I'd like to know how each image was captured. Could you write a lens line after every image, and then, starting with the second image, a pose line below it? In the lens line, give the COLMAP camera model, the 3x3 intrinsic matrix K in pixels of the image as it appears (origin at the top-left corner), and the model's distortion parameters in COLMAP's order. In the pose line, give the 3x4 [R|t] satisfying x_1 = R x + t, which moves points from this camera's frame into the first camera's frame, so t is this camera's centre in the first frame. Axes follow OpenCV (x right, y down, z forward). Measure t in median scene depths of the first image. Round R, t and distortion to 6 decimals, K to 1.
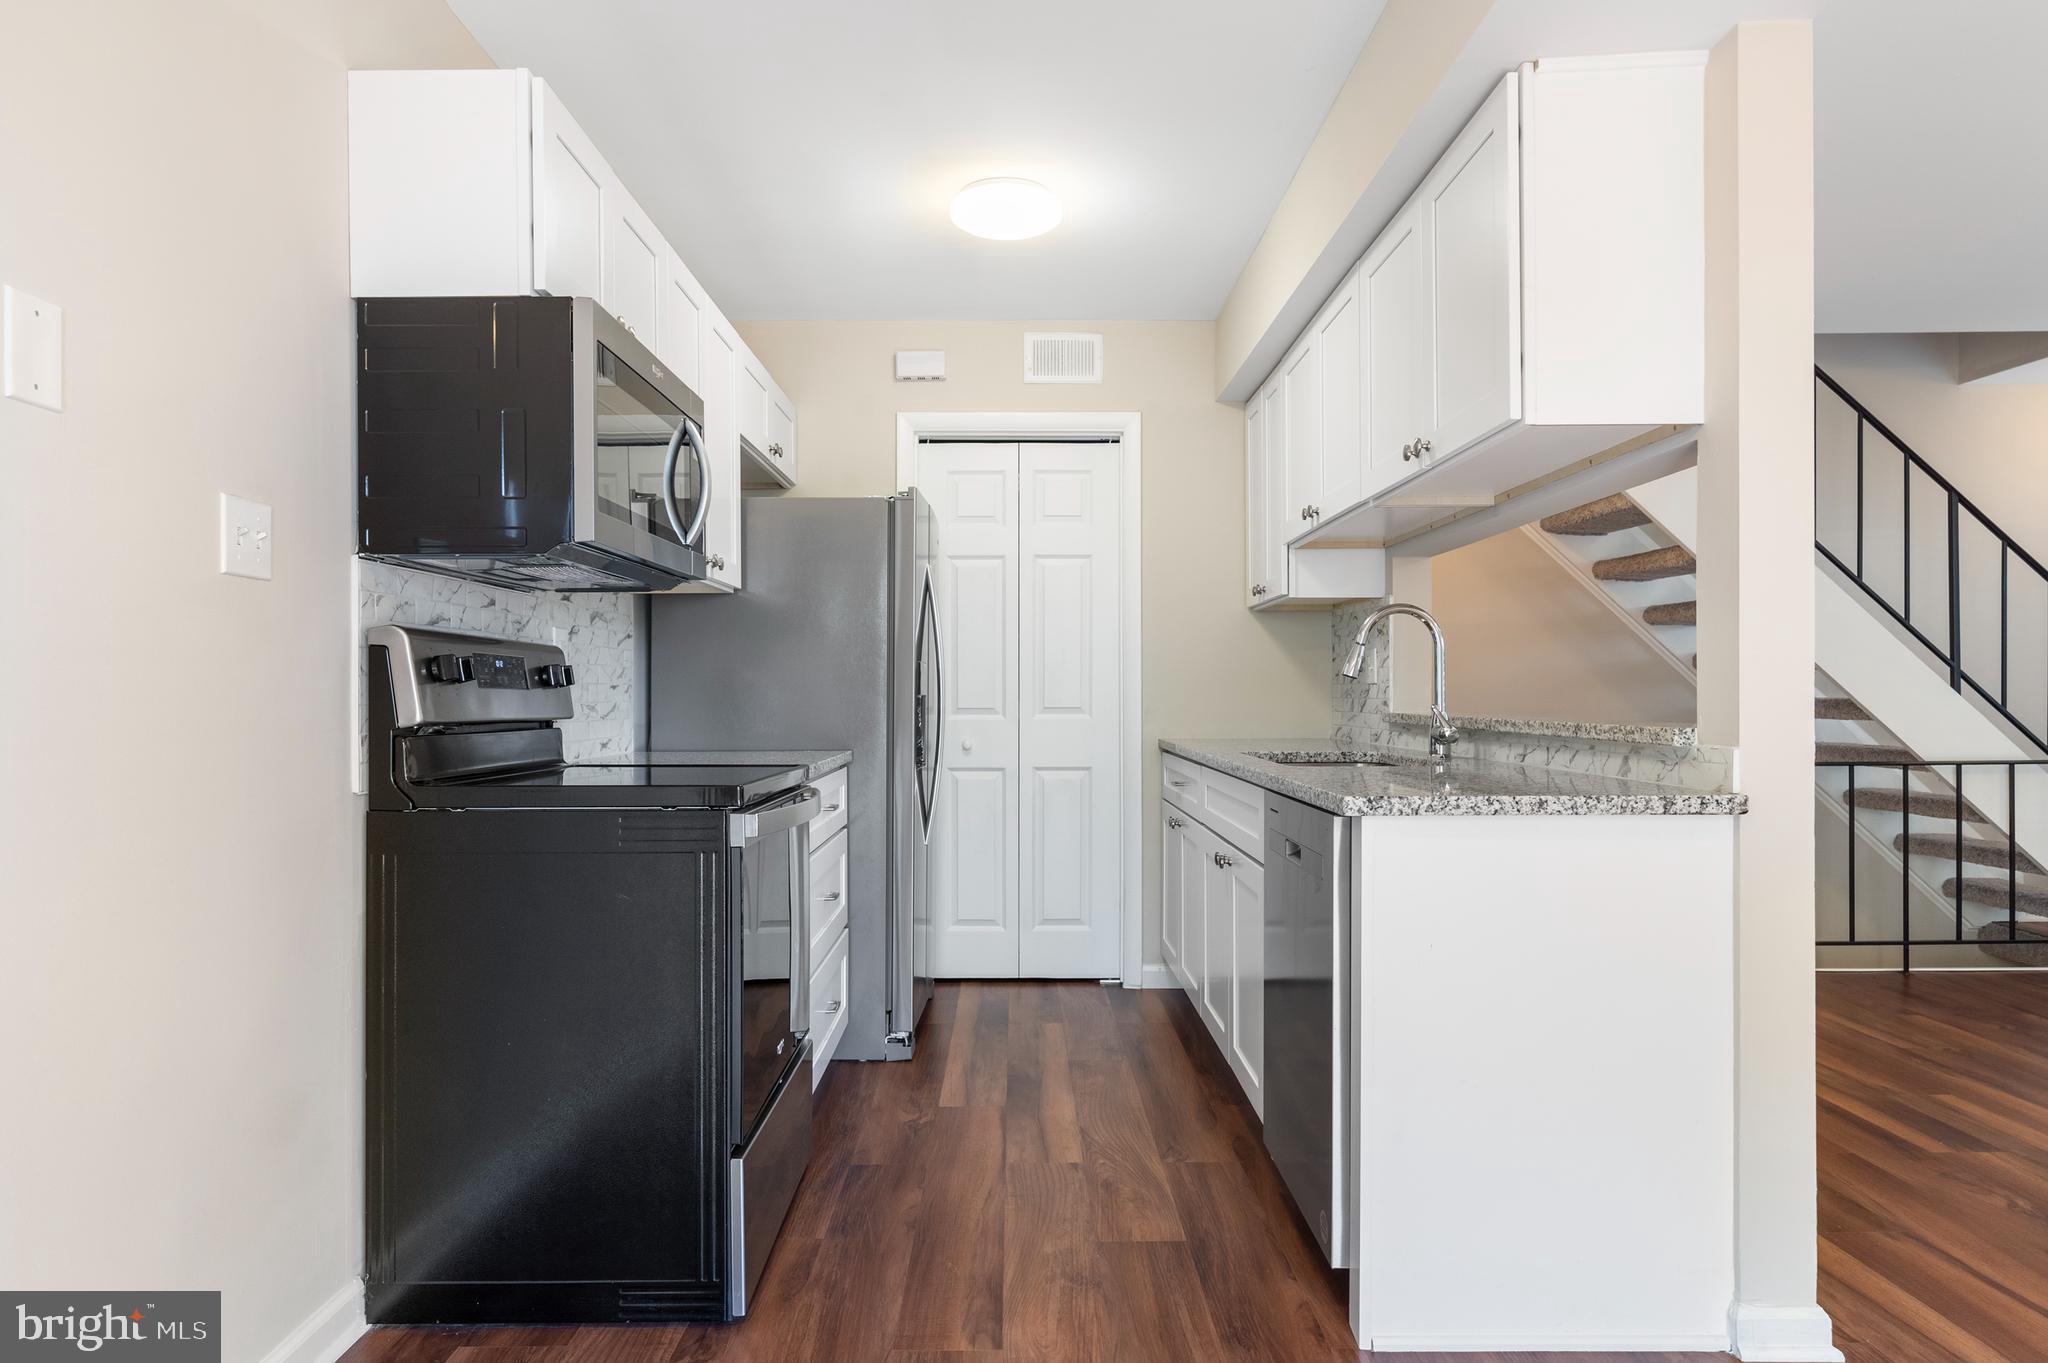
lens RADIAL K [[1264.0, 0, 1024.0], [0, 1264.0, 681.5], [0, 0, 1]] dist [0.040896, 0.000738]
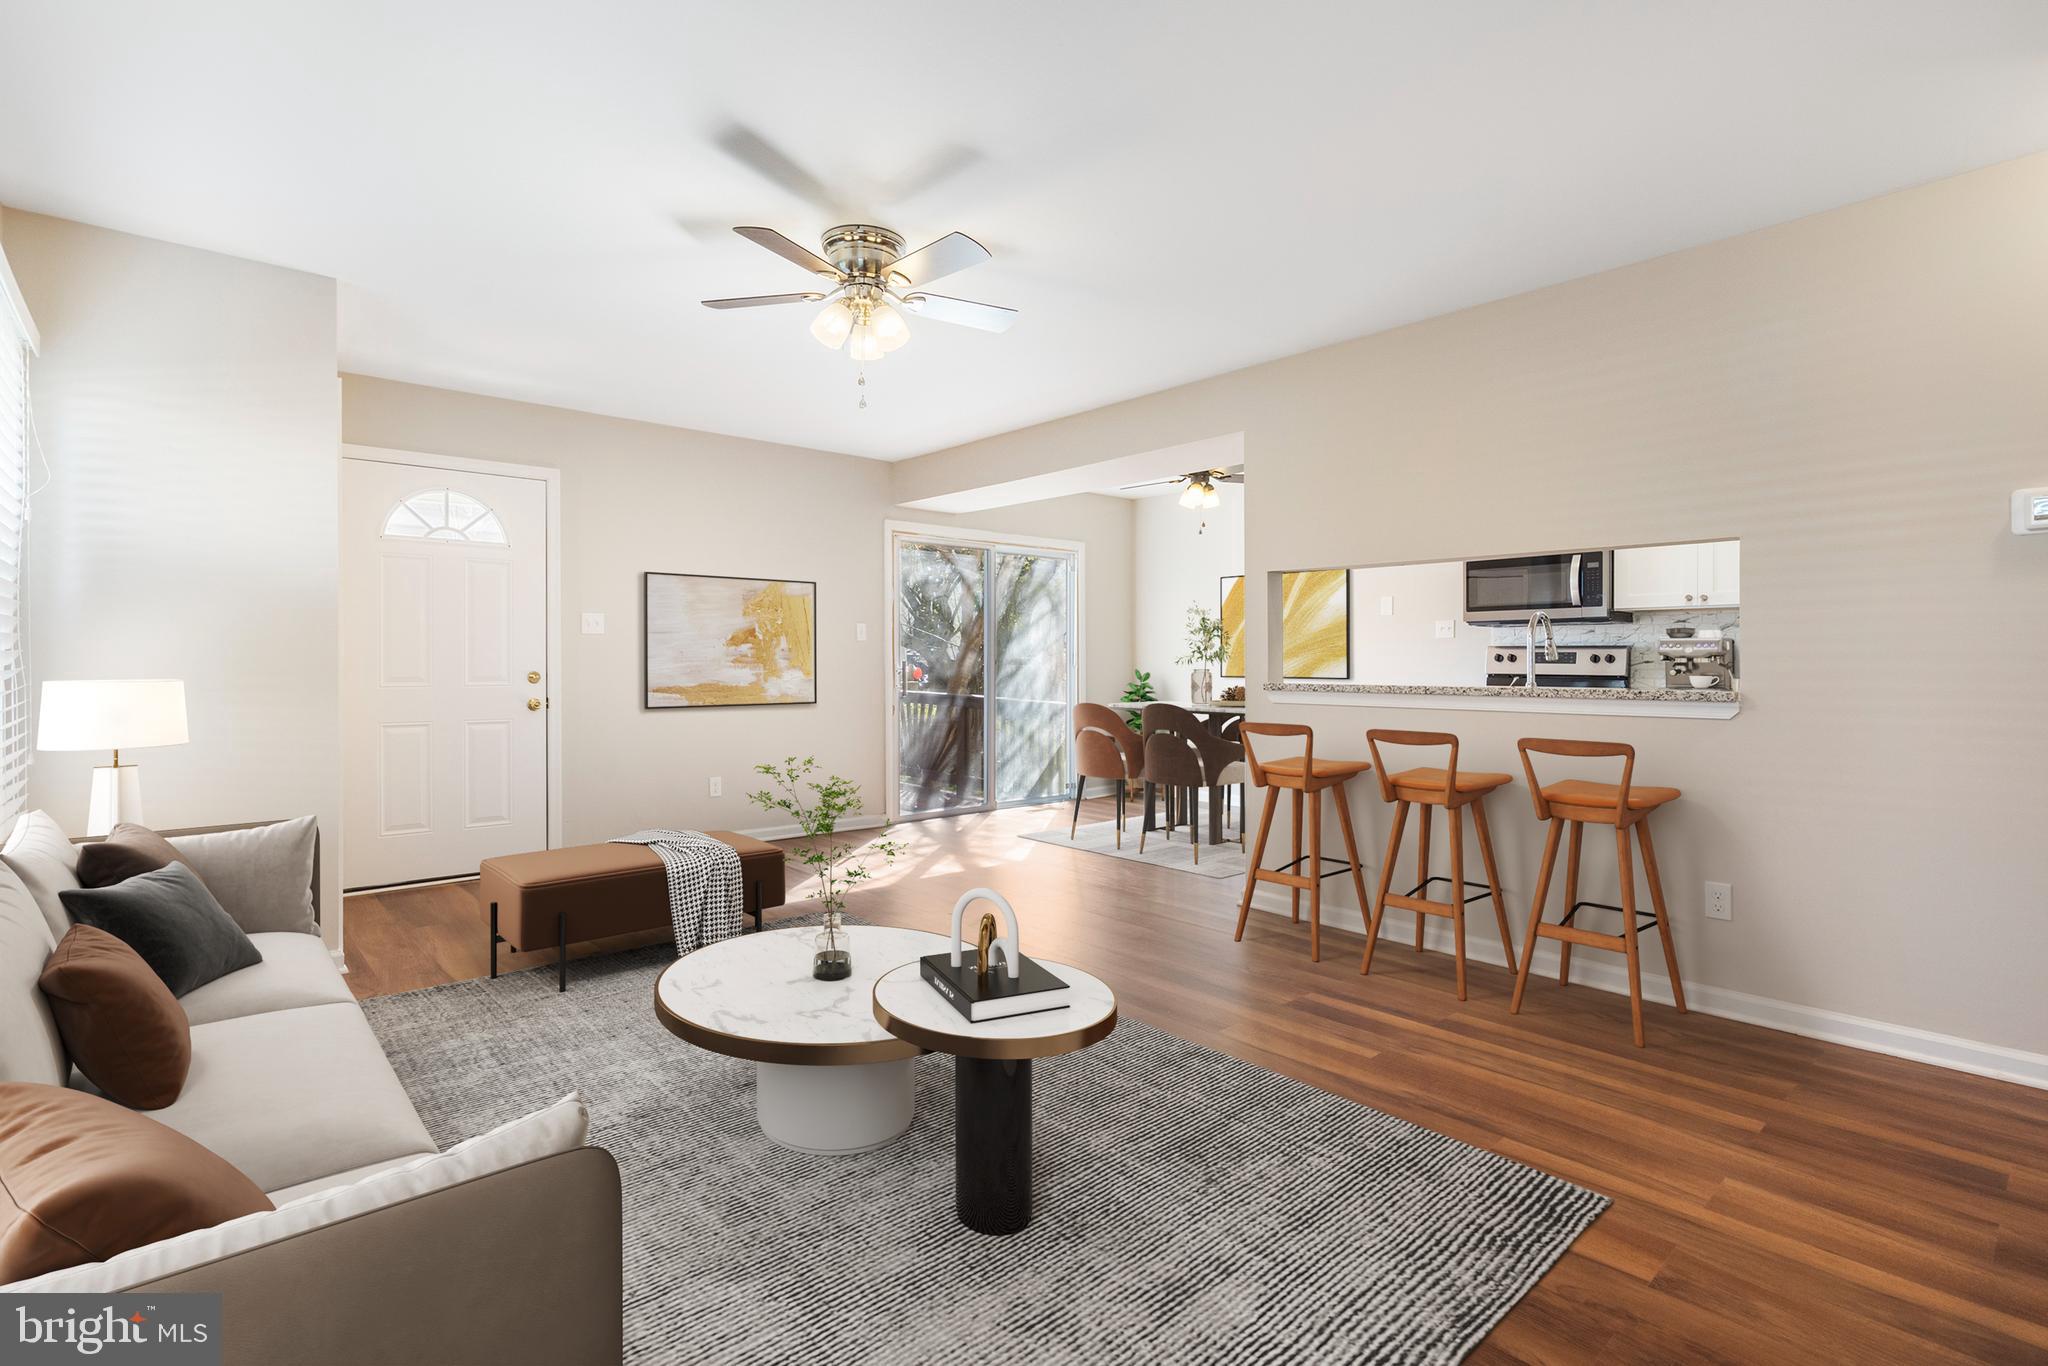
lens RADIAL K [[979.3, 0, 1013.7], [0, 979.3, 686.1], [0, 0, 1]] dist [-0.009382, 0.009632]
pose [[-0.765304, 0.025528, -0.643162, 1.053785], [0.013162, 0.999625, 0.024016, -0.007233], [0.643534, 0.009914, -0.765353, 1.034019]]
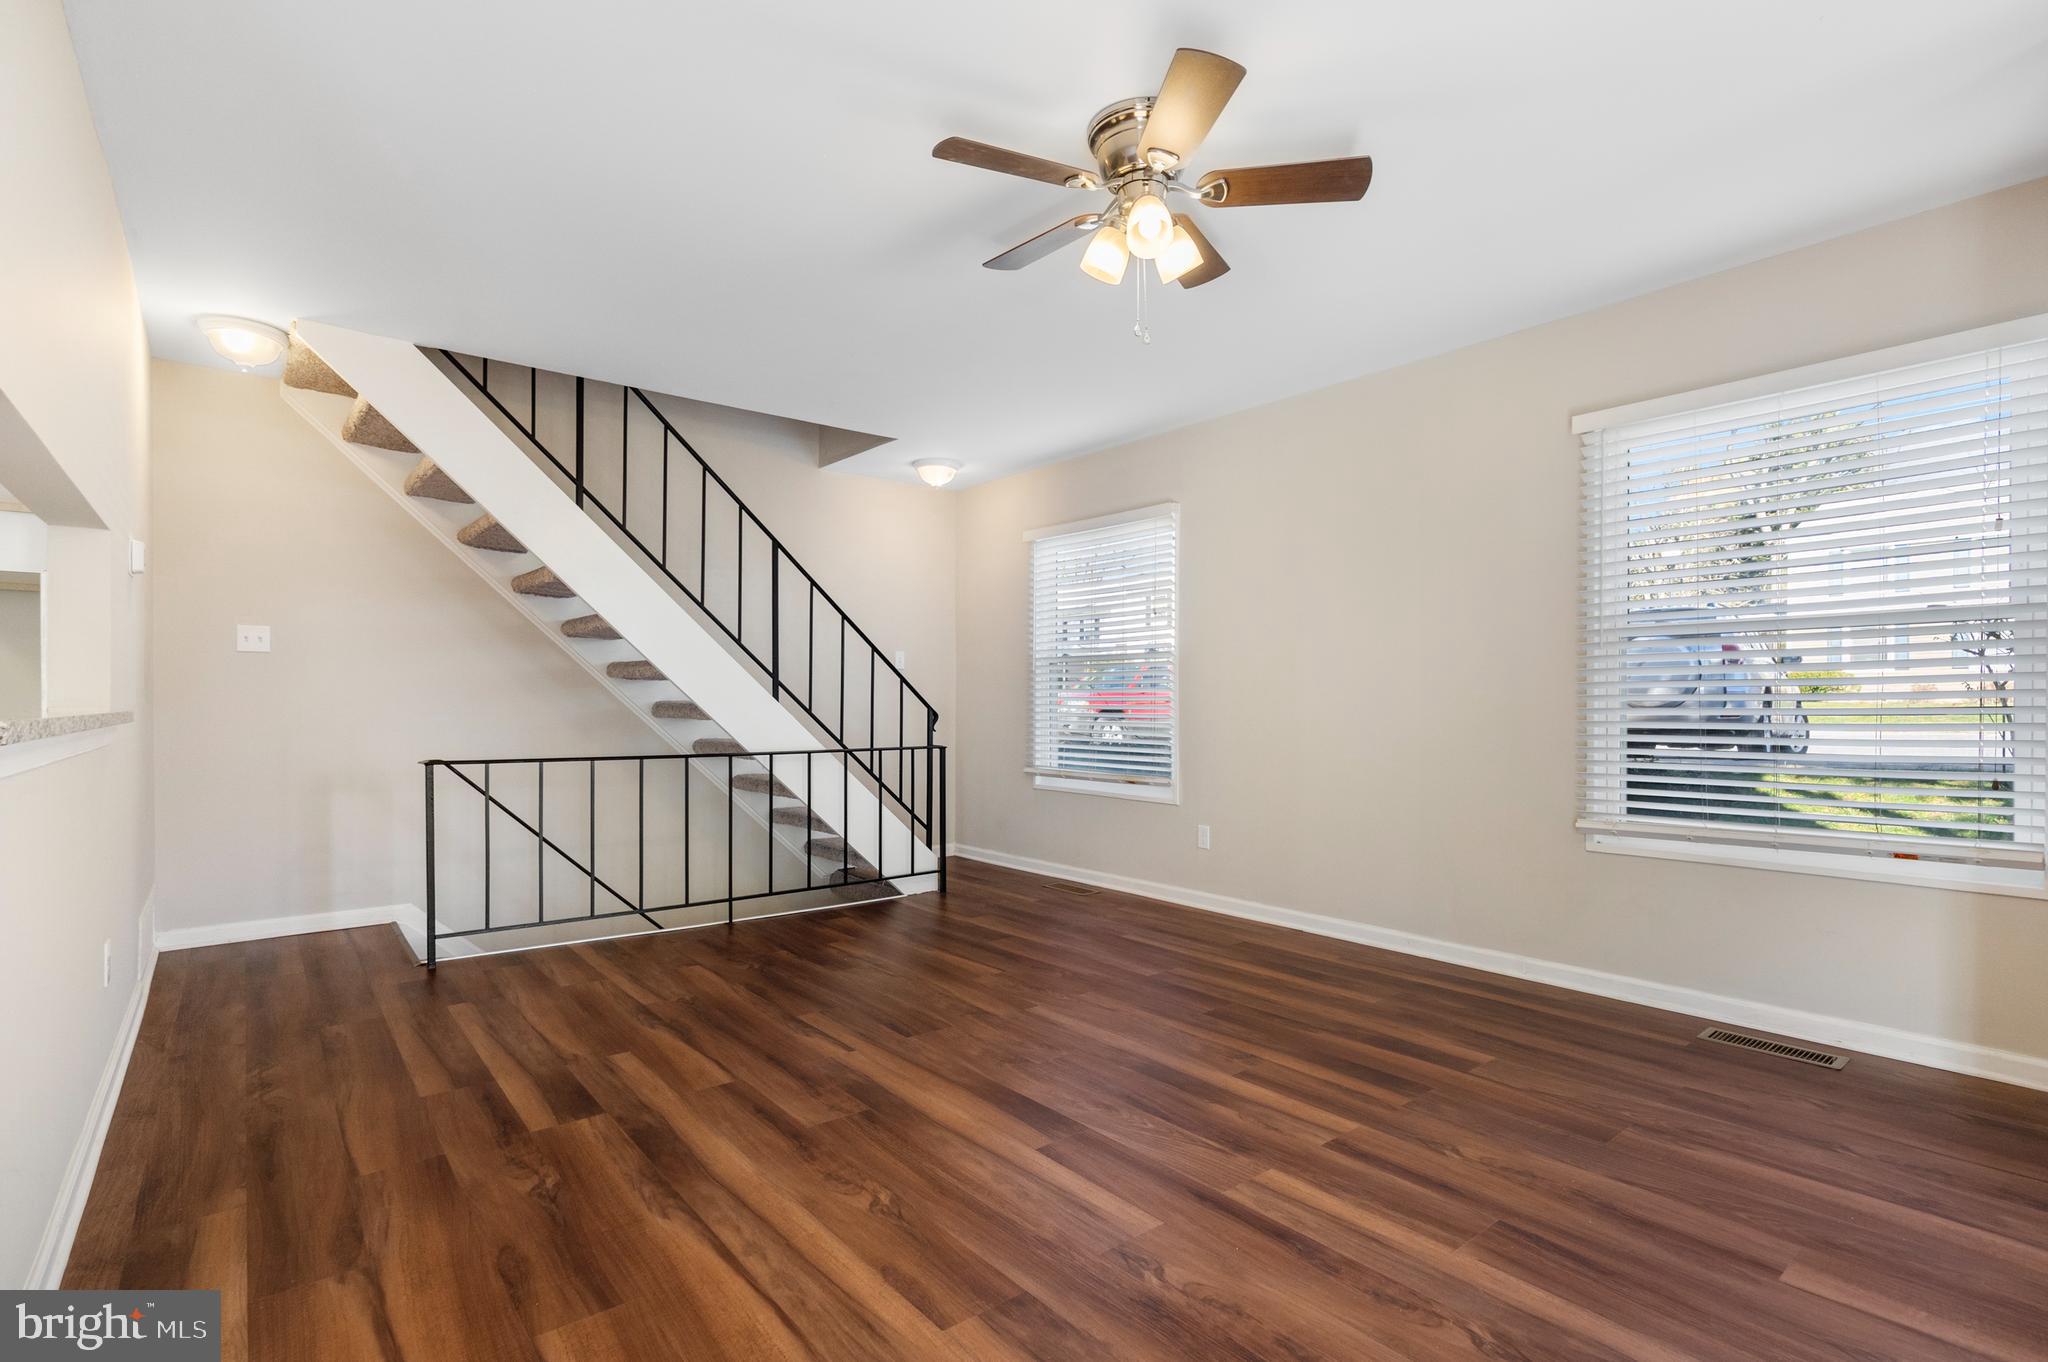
lens RADIAL K [[979.3, 0, 1013.7], [0, 979.3, 684.1], [0, 0, 1]] dist [-0.009382, 0.009632]
pose [[0.791167, 0.021810, 0.611212, 0.331902], [-0.013212, 0.999740, -0.018571, 0.009941], [-0.611458, 0.006617, 0.791249, 0.094001]]
